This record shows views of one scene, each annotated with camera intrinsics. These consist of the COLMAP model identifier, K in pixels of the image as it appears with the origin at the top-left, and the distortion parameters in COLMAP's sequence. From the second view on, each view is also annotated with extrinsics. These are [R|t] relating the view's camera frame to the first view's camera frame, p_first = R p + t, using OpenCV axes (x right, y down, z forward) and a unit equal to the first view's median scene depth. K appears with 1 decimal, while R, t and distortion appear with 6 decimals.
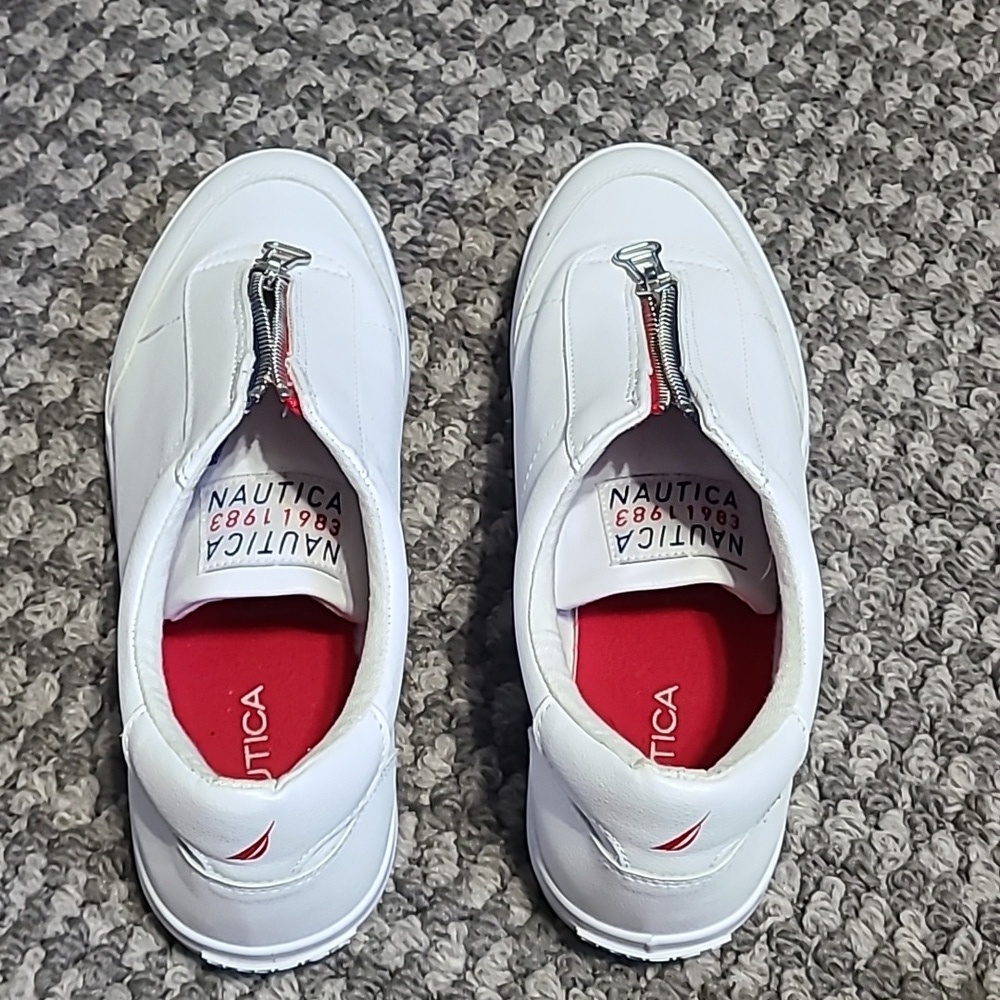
lens RADIAL K [[1695.2, 0, 491.4], [0, 1695.2, 500.6], [0, 0, 1]] dist [0.010343, 0.000000]
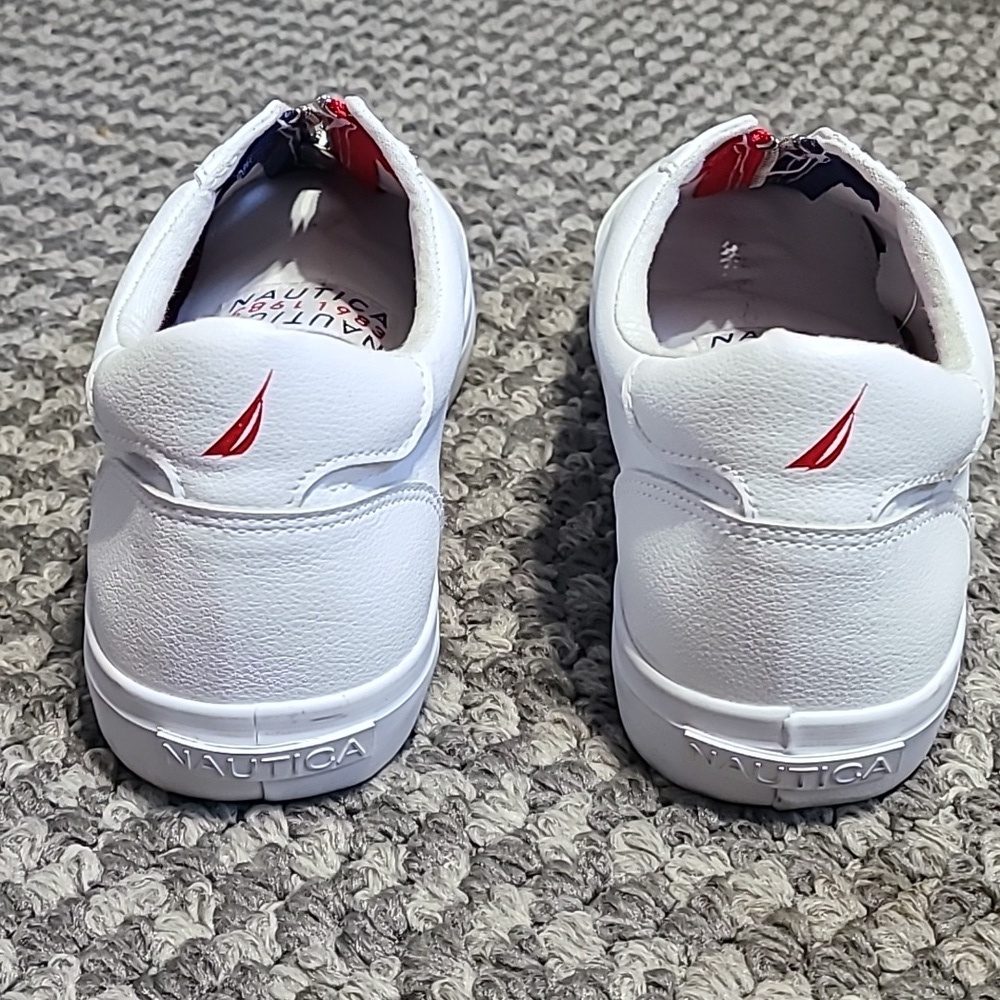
lens RADIAL K [[1695.2, 0, 492.2], [0, 1695.2, 502.8], [0, 0, 1]] dist [0.010343, 0.000000]
pose [[0.998959, 0.009758, -0.044562, 0.000751], [-0.029093, 0.888677, -0.457610, 0.442647], [0.035136, 0.458430, 0.888036, 0.288210]]
